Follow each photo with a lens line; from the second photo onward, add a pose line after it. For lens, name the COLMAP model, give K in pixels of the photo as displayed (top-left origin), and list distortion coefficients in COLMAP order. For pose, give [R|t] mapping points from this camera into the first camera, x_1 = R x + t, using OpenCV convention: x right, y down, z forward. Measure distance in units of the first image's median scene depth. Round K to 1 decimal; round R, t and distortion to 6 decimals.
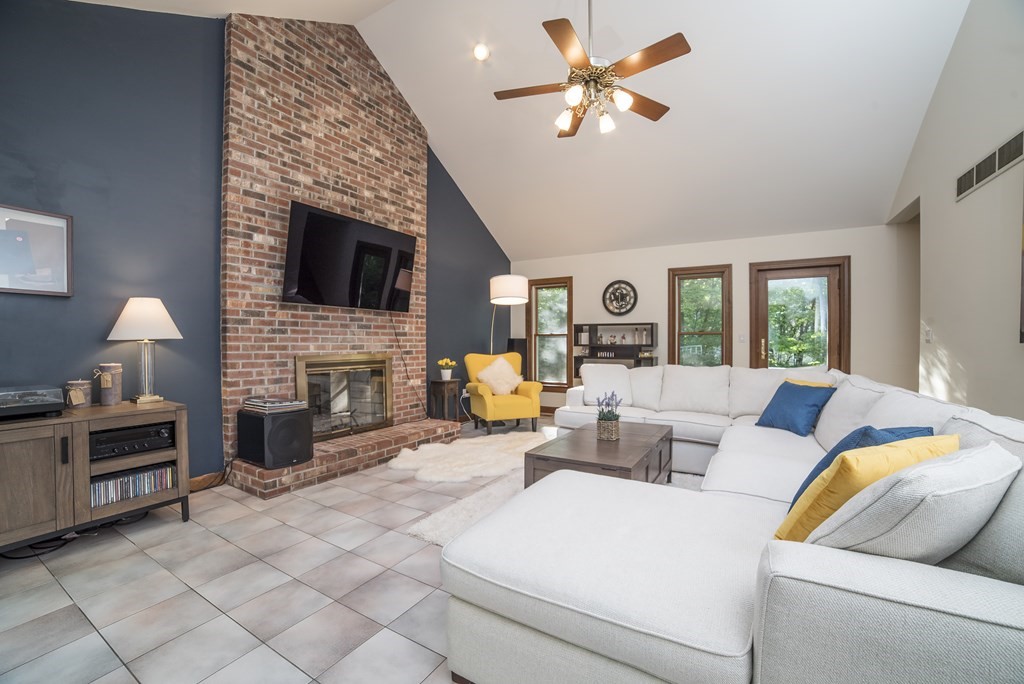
lens RADIAL K [[416.0, 0, 513.7], [0, 416.0, 346.1], [0, 0, 1]] dist [-0.104179, 0.035639]
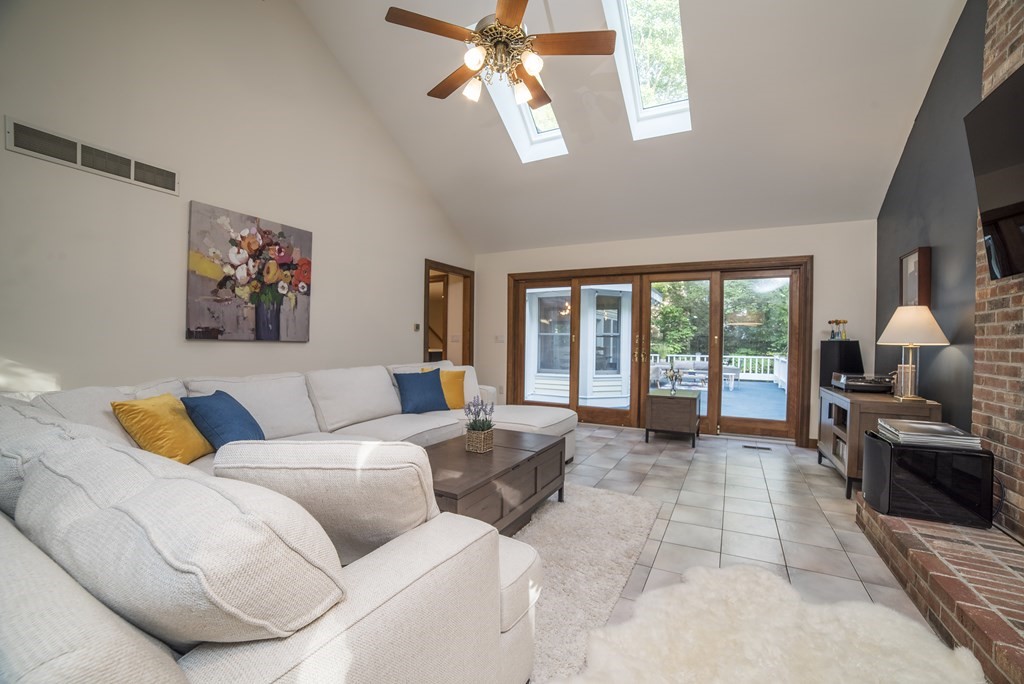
lens RADIAL K [[416.0, 0, 513.7], [0, 416.0, 346.1], [0, 0, 1]] dist [-0.104179, 0.035639]
pose [[-0.998875, -0.021098, -0.042475, 0.167189], [-0.021959, 0.999560, 0.019919, -0.008003], [0.042036, 0.020829, -0.998899, 1.615138]]
